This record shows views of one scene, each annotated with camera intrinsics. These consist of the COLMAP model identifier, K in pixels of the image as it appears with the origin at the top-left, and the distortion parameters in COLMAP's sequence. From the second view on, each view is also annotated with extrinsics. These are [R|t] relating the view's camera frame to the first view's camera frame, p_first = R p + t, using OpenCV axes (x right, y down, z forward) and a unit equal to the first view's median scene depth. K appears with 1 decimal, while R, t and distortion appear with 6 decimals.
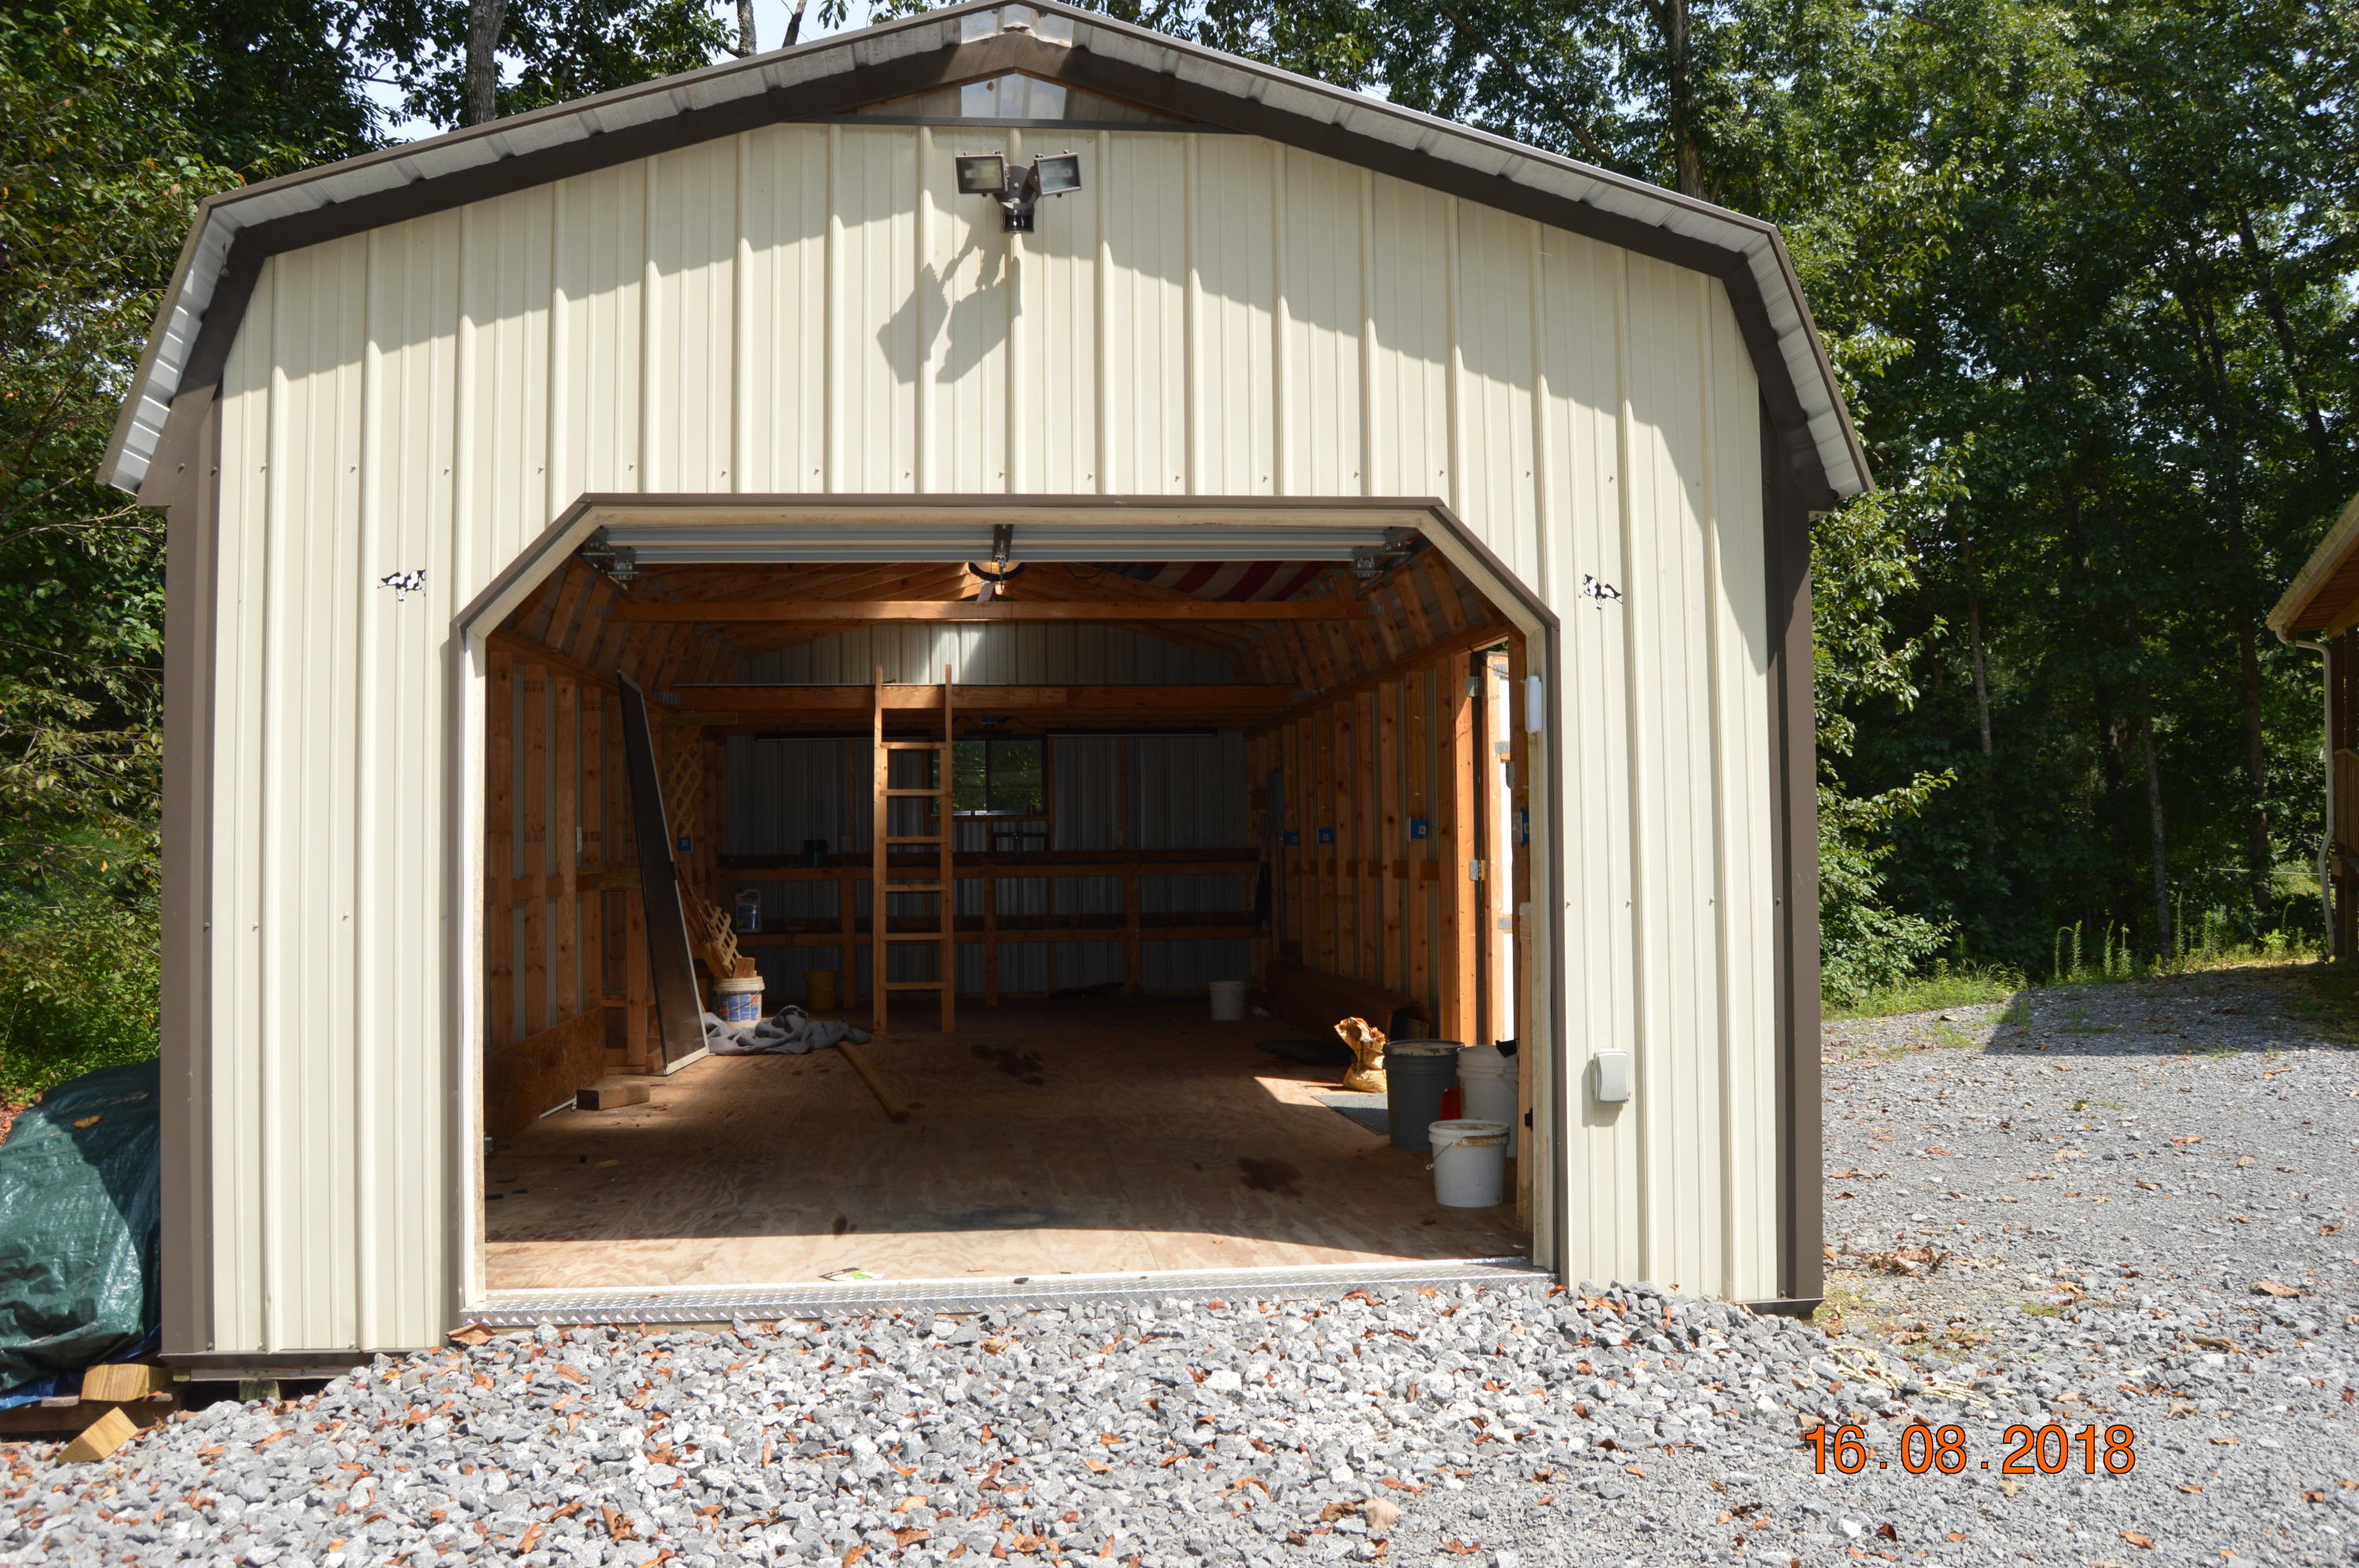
lens RADIAL K [[1879.6, 0, 1161.9], [0, 1879.6, 785.1], [0, 0, 1]] dist [-0.093947, 0.039548]
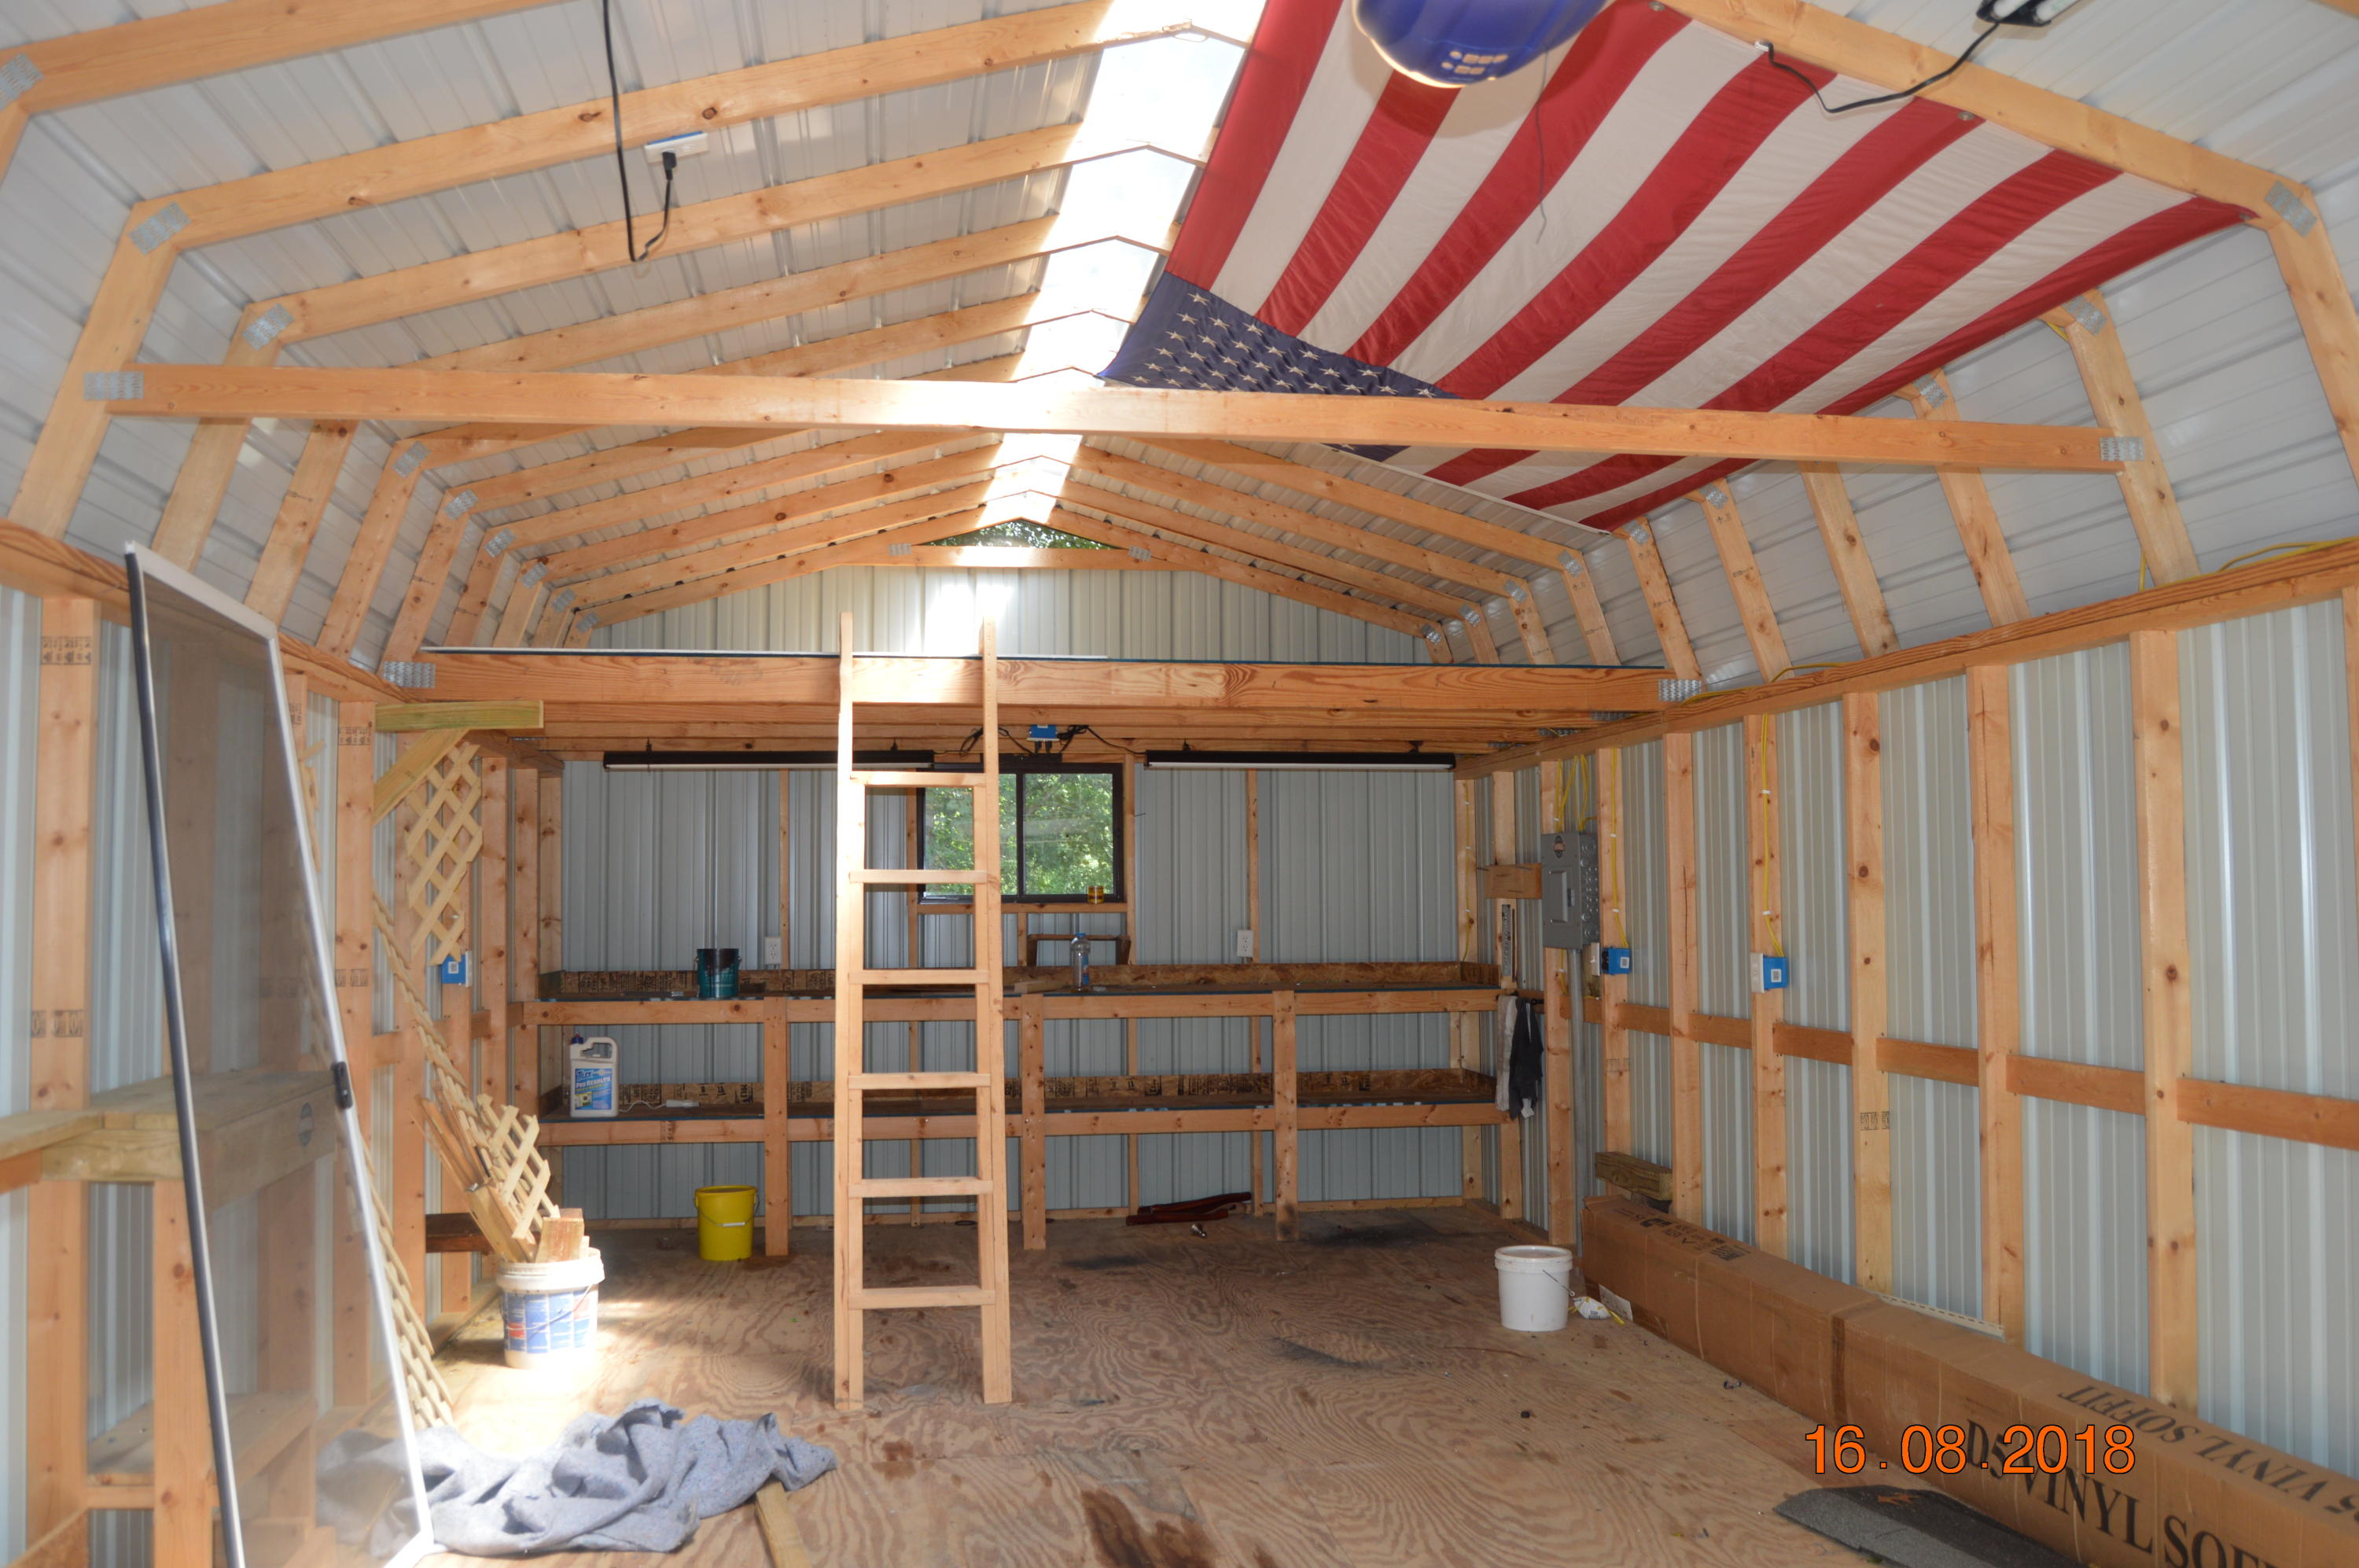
lens RADIAL K [[1879.6, 0, 1161.9], [0, 1879.6, 785.1], [0, 0, 1]] dist [-0.093947, 0.039548]
pose [[0.999072, 0.010245, 0.041842, -0.088875], [-0.009269, 0.999682, -0.023465, -0.008558], [-0.042069, 0.023055, 0.998849, 0.507585]]
